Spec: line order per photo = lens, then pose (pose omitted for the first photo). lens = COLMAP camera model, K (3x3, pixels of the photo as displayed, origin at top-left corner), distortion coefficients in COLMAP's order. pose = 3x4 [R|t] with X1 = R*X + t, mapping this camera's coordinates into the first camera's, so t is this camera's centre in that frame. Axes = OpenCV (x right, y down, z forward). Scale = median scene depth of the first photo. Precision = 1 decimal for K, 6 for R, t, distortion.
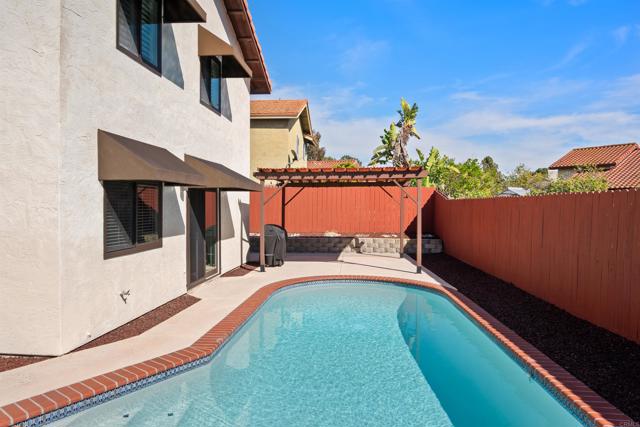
lens RADIAL K [[410.5, 0, 319.1], [0, 410.5, 211.5], [0, 0, 1]] dist [0.009657, 0.001880]
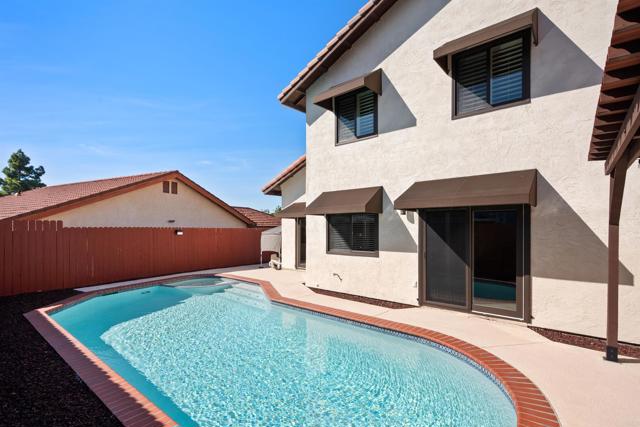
lens RADIAL K [[300.8, 0, 327.3], [0, 300.8, 229.6], [0, 0, 1]] dist [0.002211, -0.000860]
pose [[-0.563950, -0.001889, -0.825807, 0.250671], [-0.014712, 0.999862, 0.007760, -0.005660], [0.825678, 0.016525, -0.563900, 0.642225]]
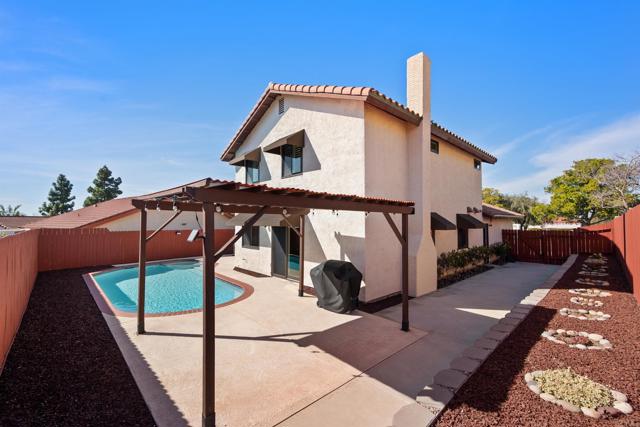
lens RADIAL K [[270.7, 0, 328.7], [0, 270.7, 218.6], [0, 0, 1]] dist [0.002670, -0.000223]
pose [[-0.655294, -0.014371, -0.755237, 0.269653], [-0.013397, 0.999883, -0.007402, -0.044836], [0.755255, 0.005267, -0.655410, 1.086295]]
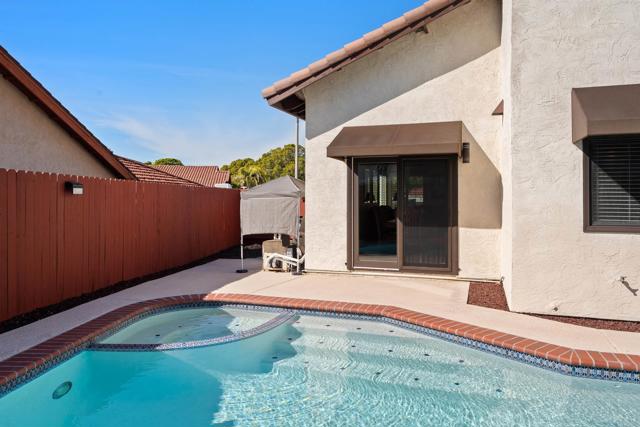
lens RADIAL K [[462.2, 0, 323.4], [0, 462.2, 193.6], [0, 0, 1]] dist [0.003998, 0.004391]
pose [[-0.227198, -0.013511, -0.973755, 0.199787], [-0.013603, 0.999850, -0.010699, 0.017885], [0.973754, 0.010816, -0.227348, 0.235905]]
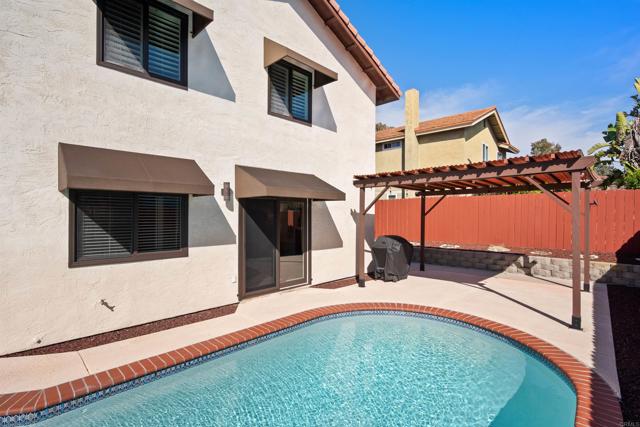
lens RADIAL K [[305.4, 0, 318.3], [0, 305.4, 213.6], [0, 0, 1]] dist [0.001850, -0.001120]
pose [[0.776333, -0.001824, -0.630321, 0.155418], [-0.010405, 0.999822, -0.015709, -0.005019], [0.630238, 0.018754, 0.776176, 0.276148]]
